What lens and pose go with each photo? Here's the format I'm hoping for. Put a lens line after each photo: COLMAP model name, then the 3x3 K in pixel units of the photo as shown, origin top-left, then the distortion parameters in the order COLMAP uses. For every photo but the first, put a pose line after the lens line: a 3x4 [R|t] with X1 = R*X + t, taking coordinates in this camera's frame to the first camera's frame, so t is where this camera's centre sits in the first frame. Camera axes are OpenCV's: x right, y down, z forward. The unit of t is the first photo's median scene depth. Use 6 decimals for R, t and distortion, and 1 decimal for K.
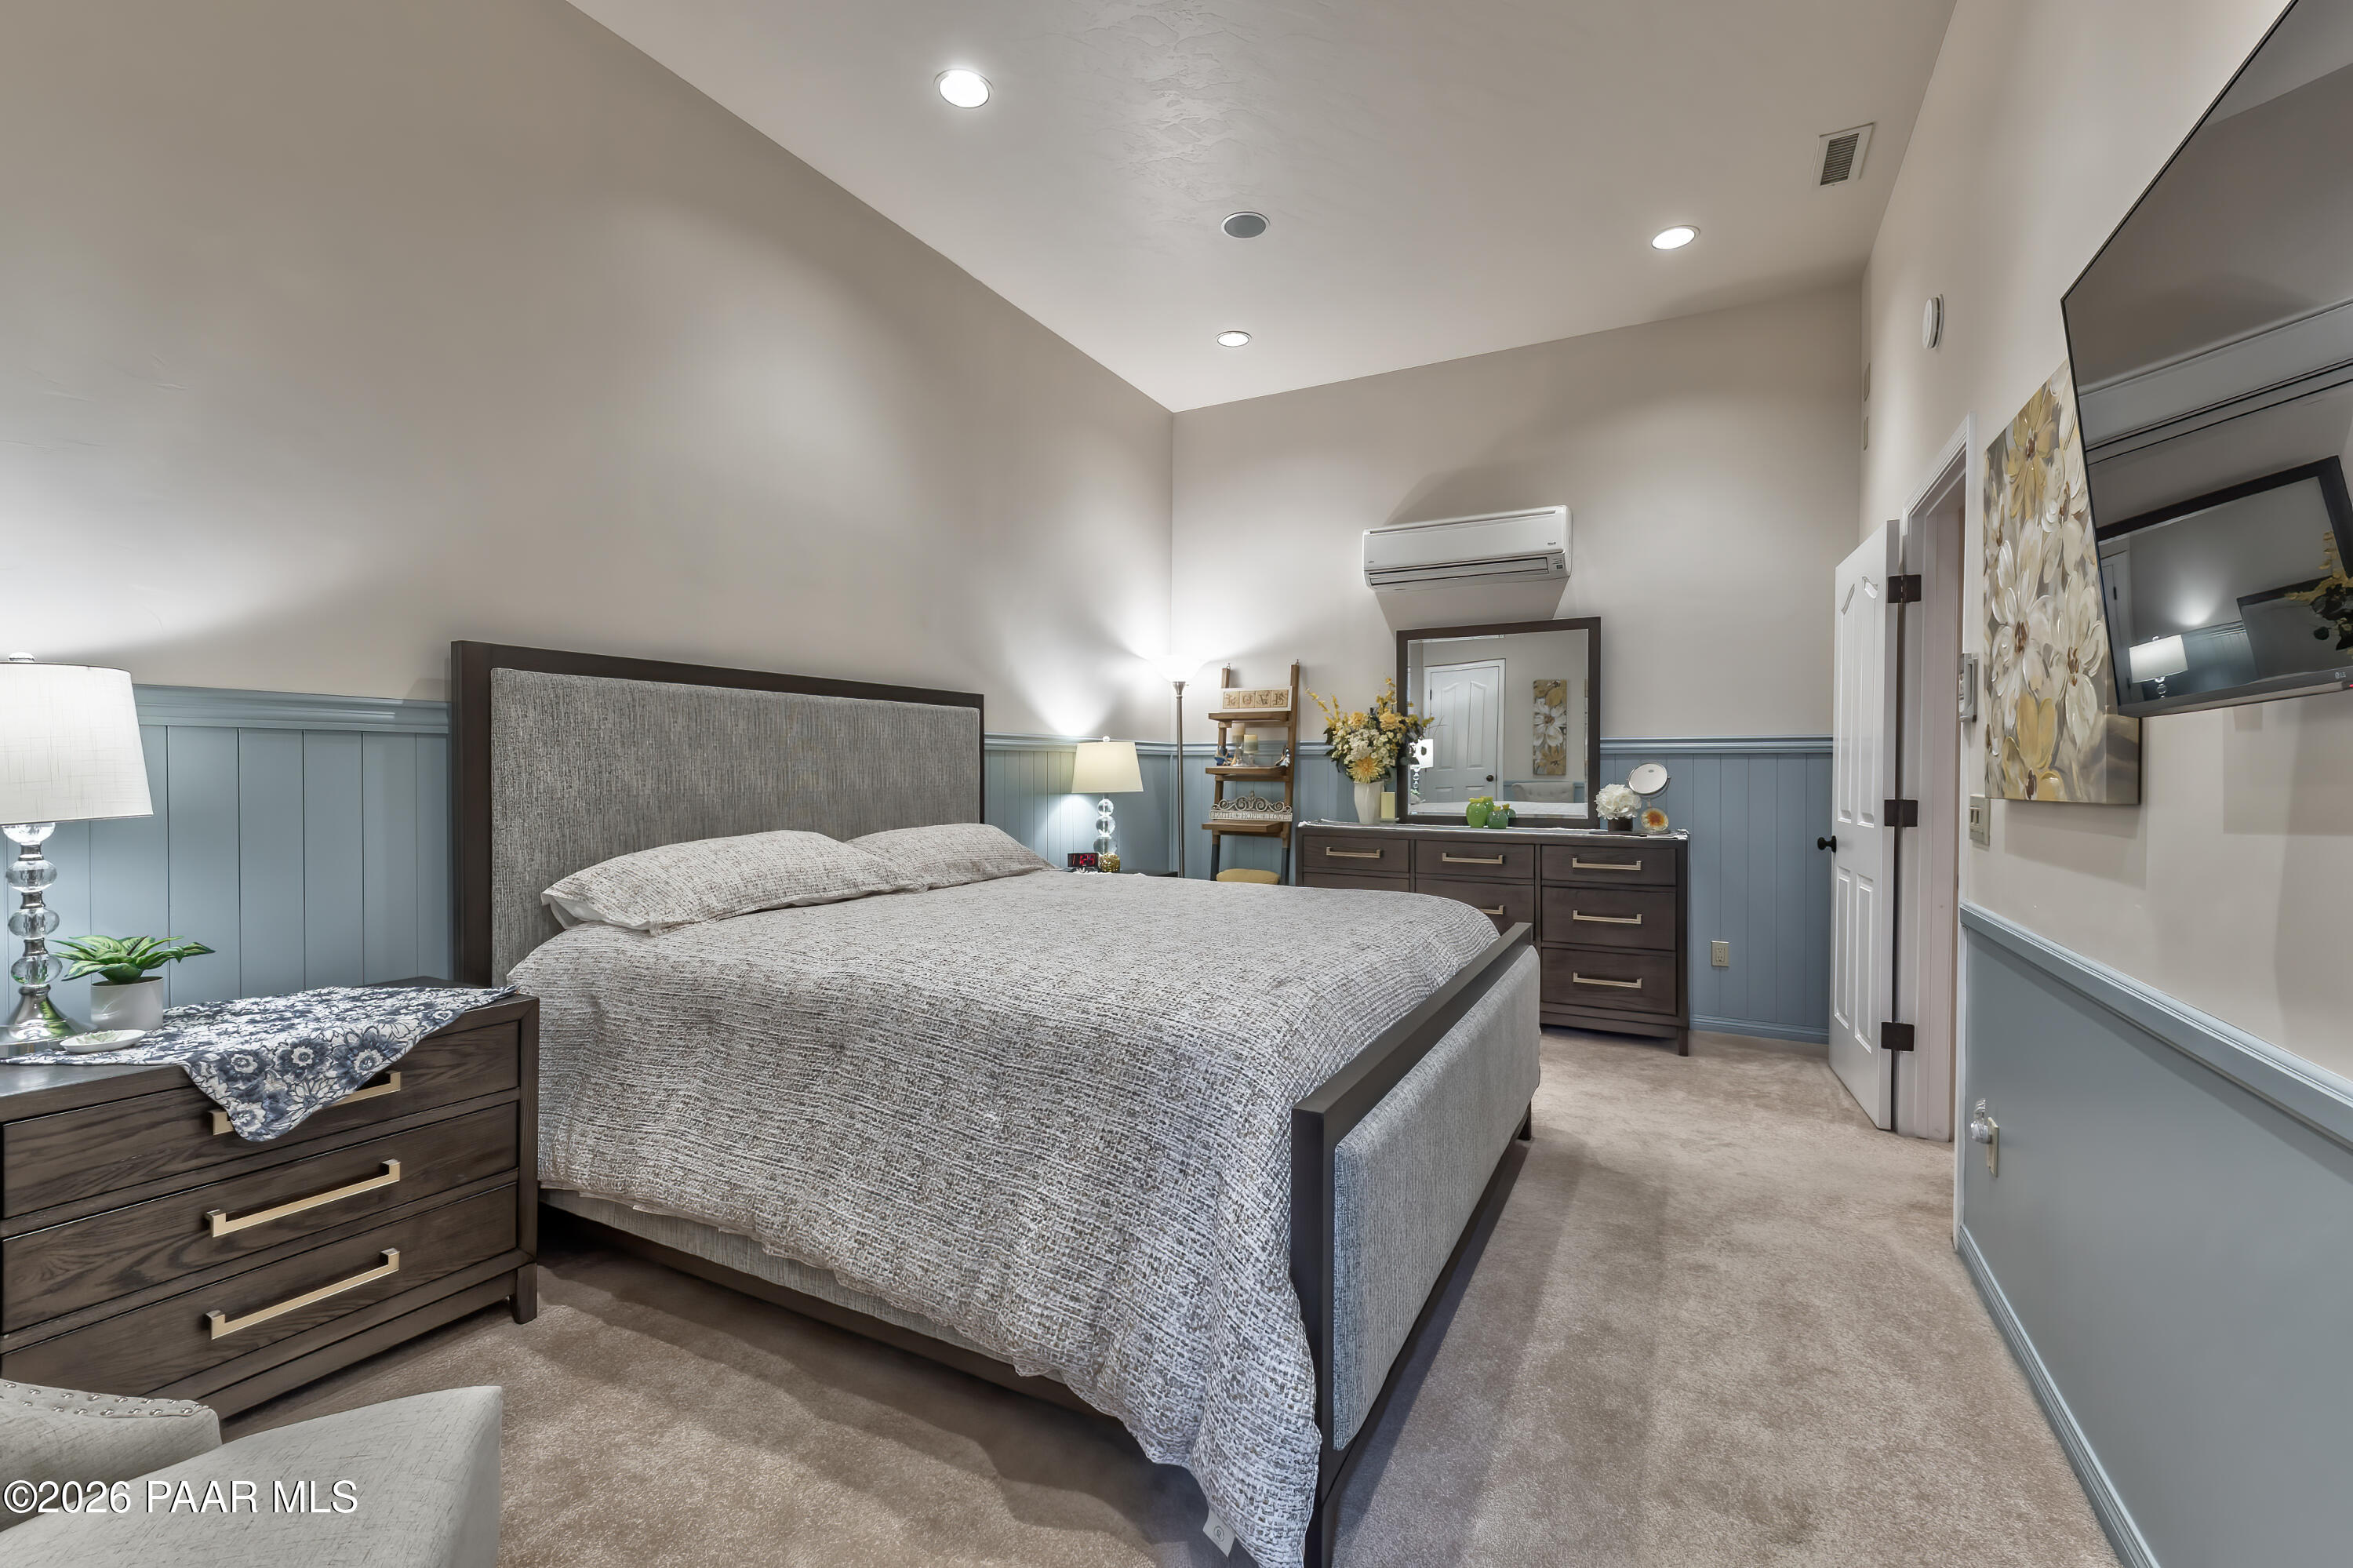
lens RADIAL K [[986.5, 0, 1178.1], [0, 986.5, 783.8], [0, 0, 1]] dist [0.002084, 0.001341]
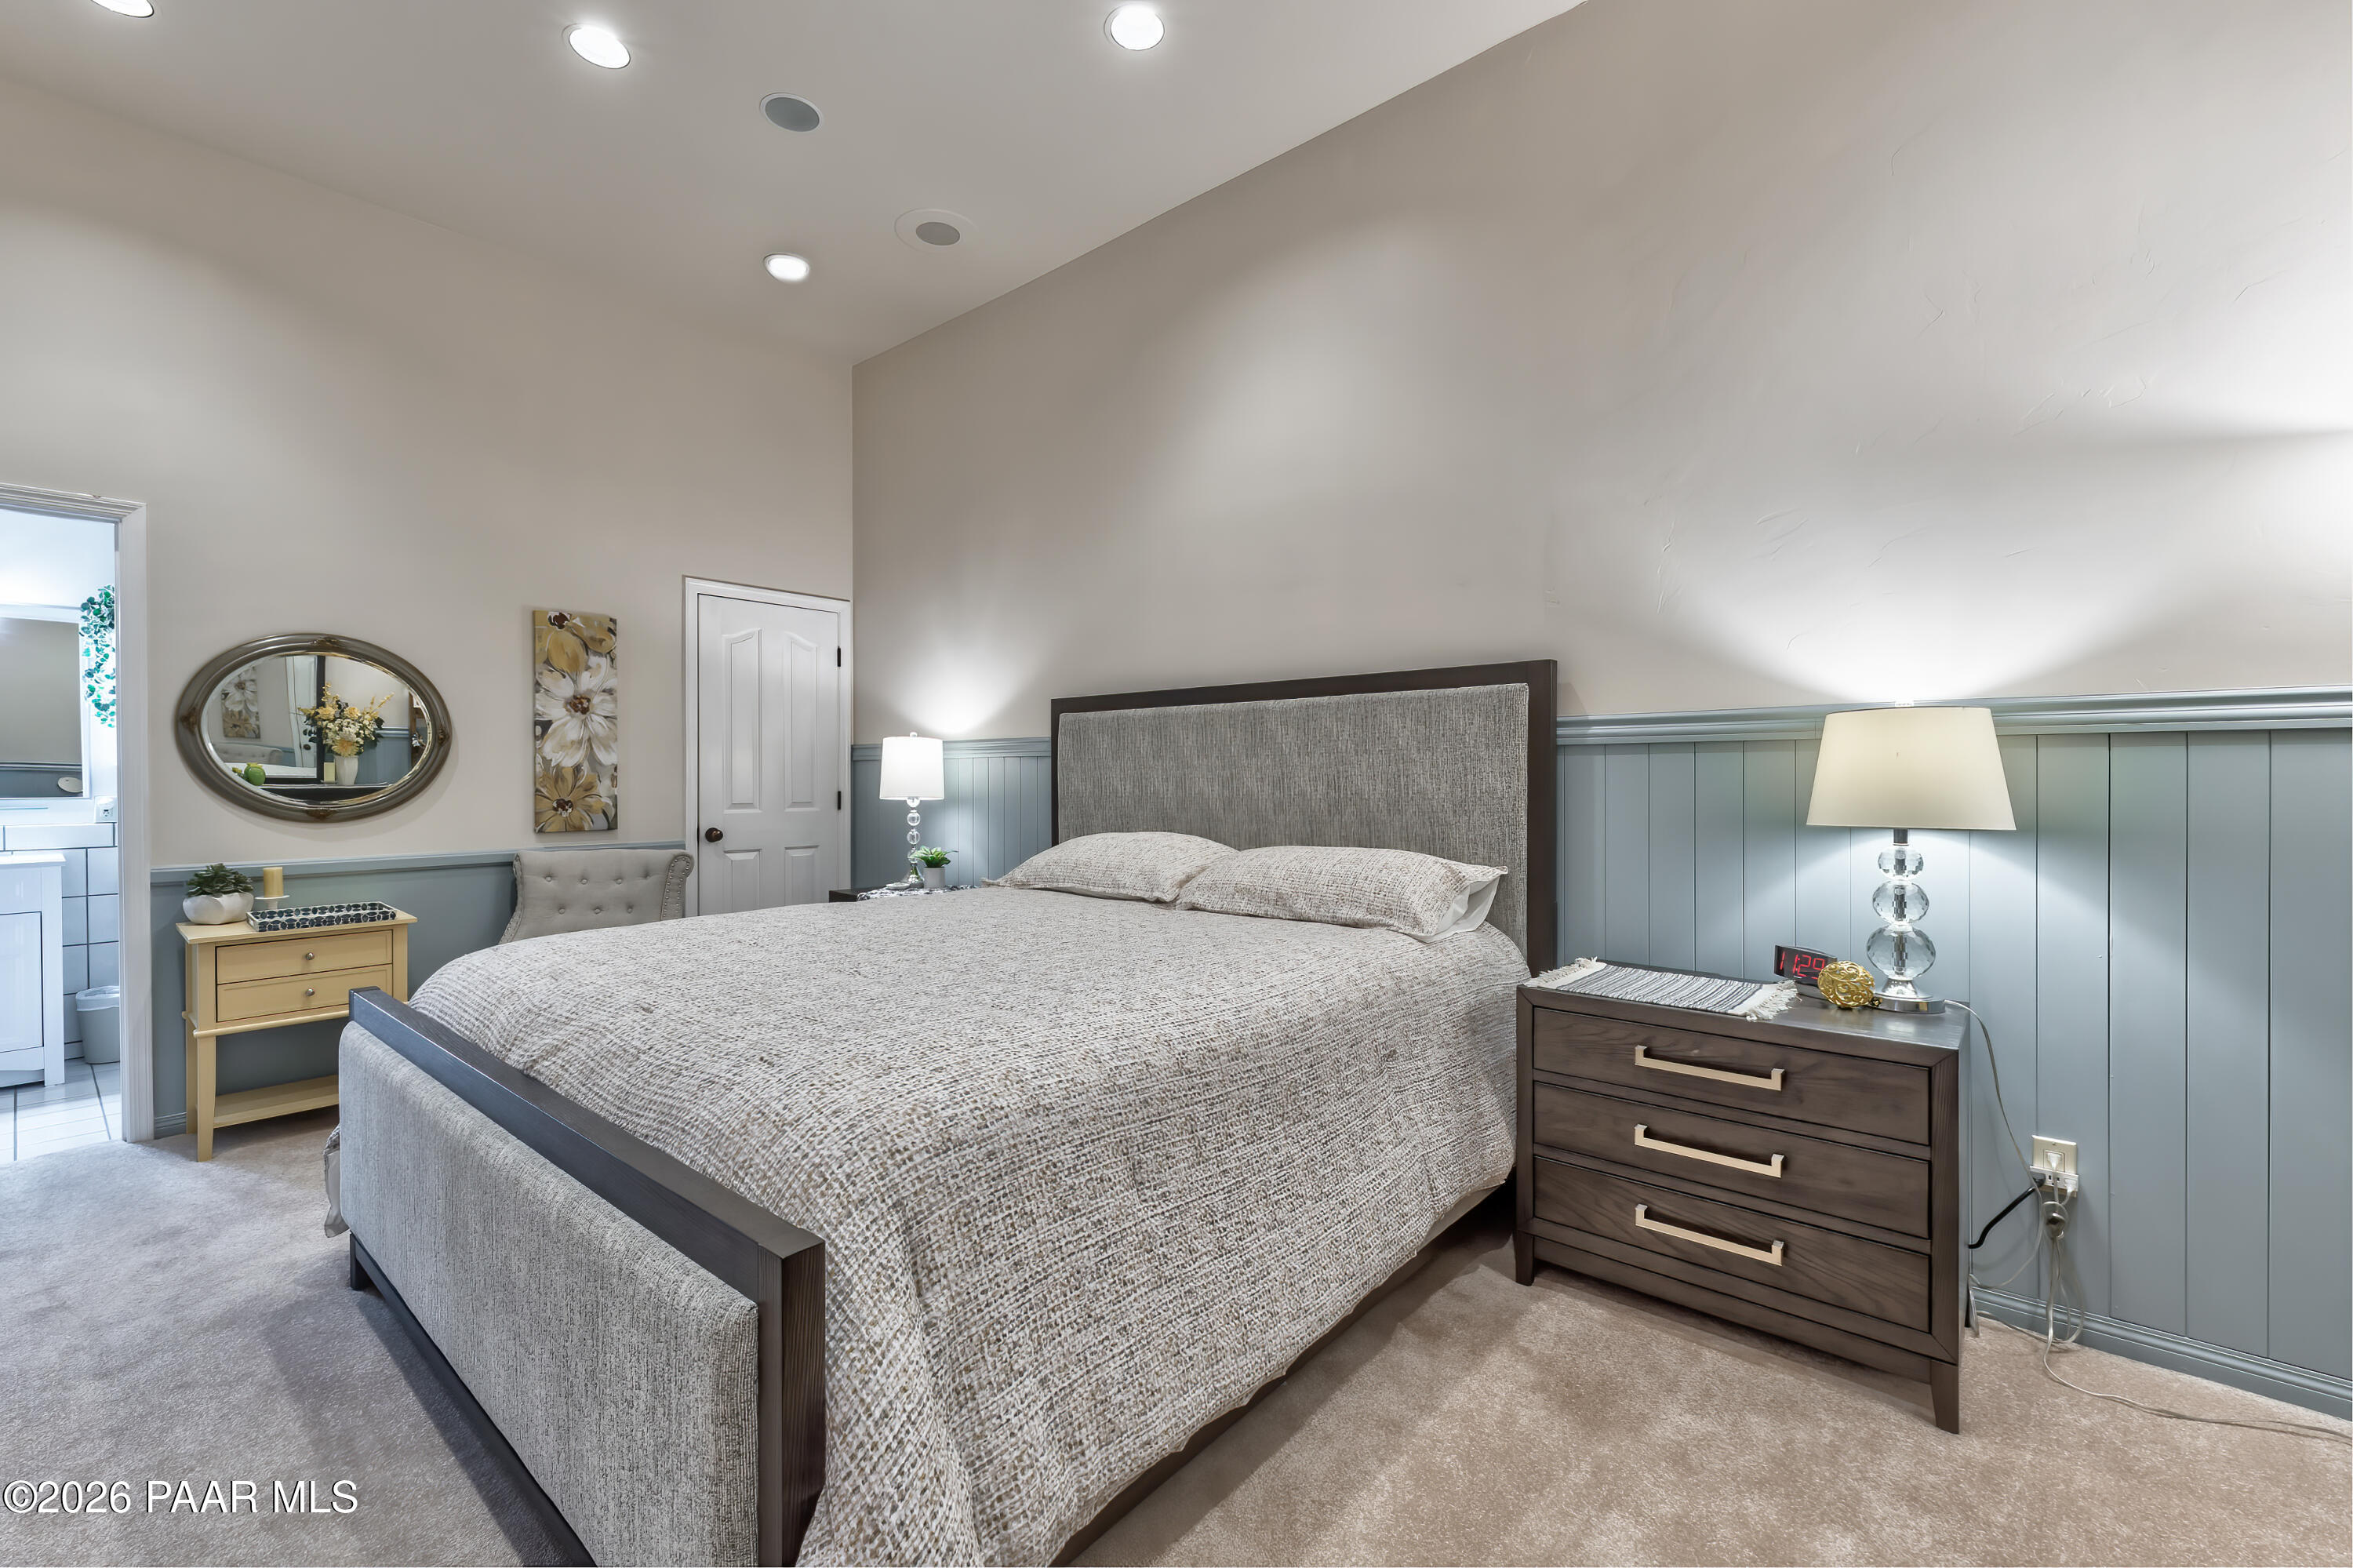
lens RADIAL K [[986.5, 0, 1175.8], [0, 986.5, 777.1], [0, 0, 1]] dist [0.002084, 0.001341]
pose [[-0.214105, 0.005610, -0.976794, 0.615042], [-0.006183, 0.999956, 0.007098, -0.020431], [0.976791, 0.007559, -0.214061, 1.137996]]
